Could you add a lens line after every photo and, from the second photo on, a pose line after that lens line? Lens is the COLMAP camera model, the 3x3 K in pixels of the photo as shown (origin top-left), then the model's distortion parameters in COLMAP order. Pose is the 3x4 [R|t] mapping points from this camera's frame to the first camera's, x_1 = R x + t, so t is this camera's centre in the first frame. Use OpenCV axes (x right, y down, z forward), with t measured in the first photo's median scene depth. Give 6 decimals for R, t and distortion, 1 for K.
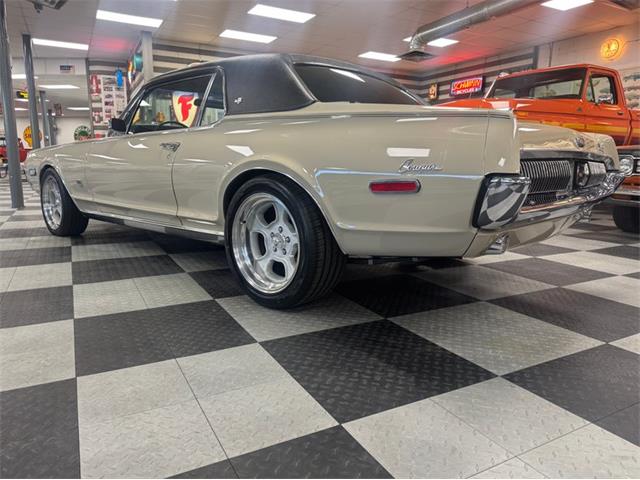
lens RADIAL K [[446.7, 0, 316.5], [0, 446.7, 229.6], [0, 0, 1]] dist [0.045157, -0.045876]
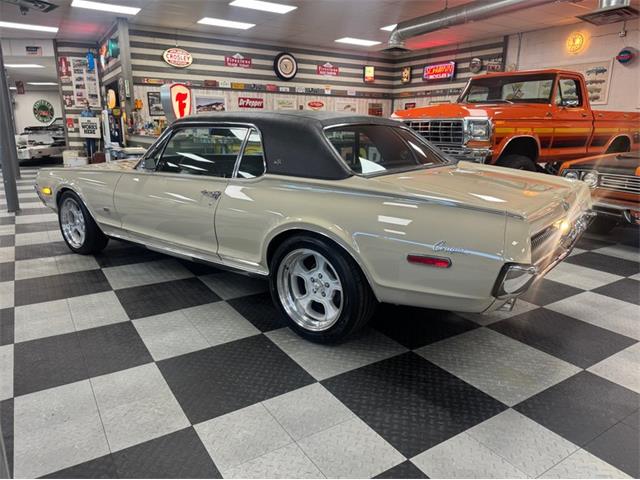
lens RADIAL K [[446.7, 0, 314.3], [0, 446.7, 228.4], [0, 0, 1]] dist [0.045157, -0.045876]
pose [[0.997427, -0.018776, 0.069191, -0.146729], [0.013989, 0.997516, 0.069031, -0.174027], [-0.070316, -0.067886, 0.995212, -0.144569]]
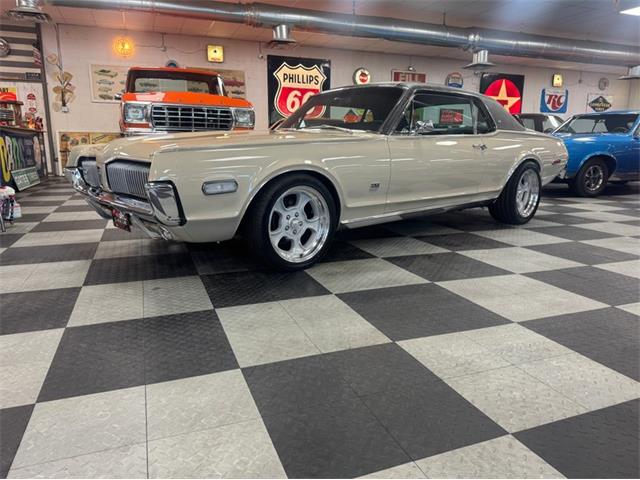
lens RADIAL K [[446.7, 0, 294.8], [0, 446.7, 241.0], [0, 0, 1]] dist [0.045157, -0.045876]
pose [[0.158722, -0.218555, 0.962830, -1.971278], [0.137280, 0.970604, 0.197690, -0.269504], [-0.977733, 0.100800, 0.184060, 1.385422]]
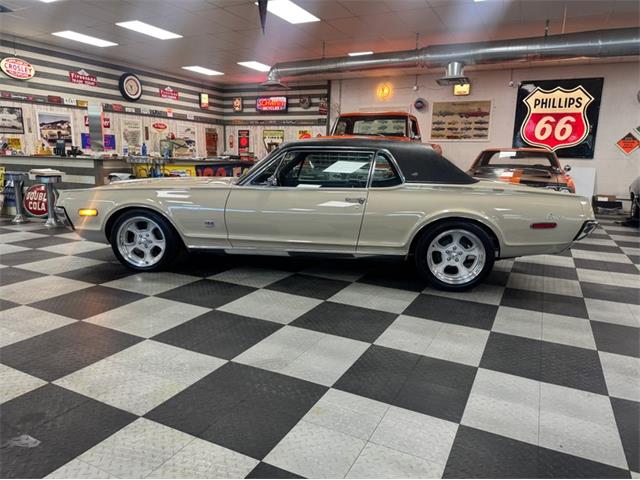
lens RADIAL K [[446.7, 0, 308.1], [0, 446.7, 228.3], [0, 0, 1]] dist [0.045157, -0.045876]
pose [[0.829902, -0.081436, 0.551933, -1.310695], [0.071214, 0.996660, 0.039974, -0.163056], [-0.553345, 0.006131, 0.832930, -0.157497]]
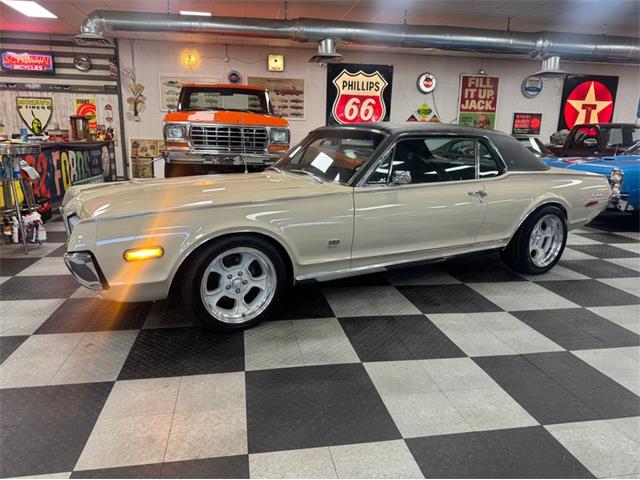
lens RADIAL K [[446.7, 0, 297.2], [0, 446.7, 235.8], [0, 0, 1]] dist [0.045157, -0.045876]
pose [[0.342550, -0.211283, 0.915434, -1.818922], [0.127033, 0.975852, 0.177693, -0.380760], [-0.930872, 0.055421, 0.361118, 1.047709]]
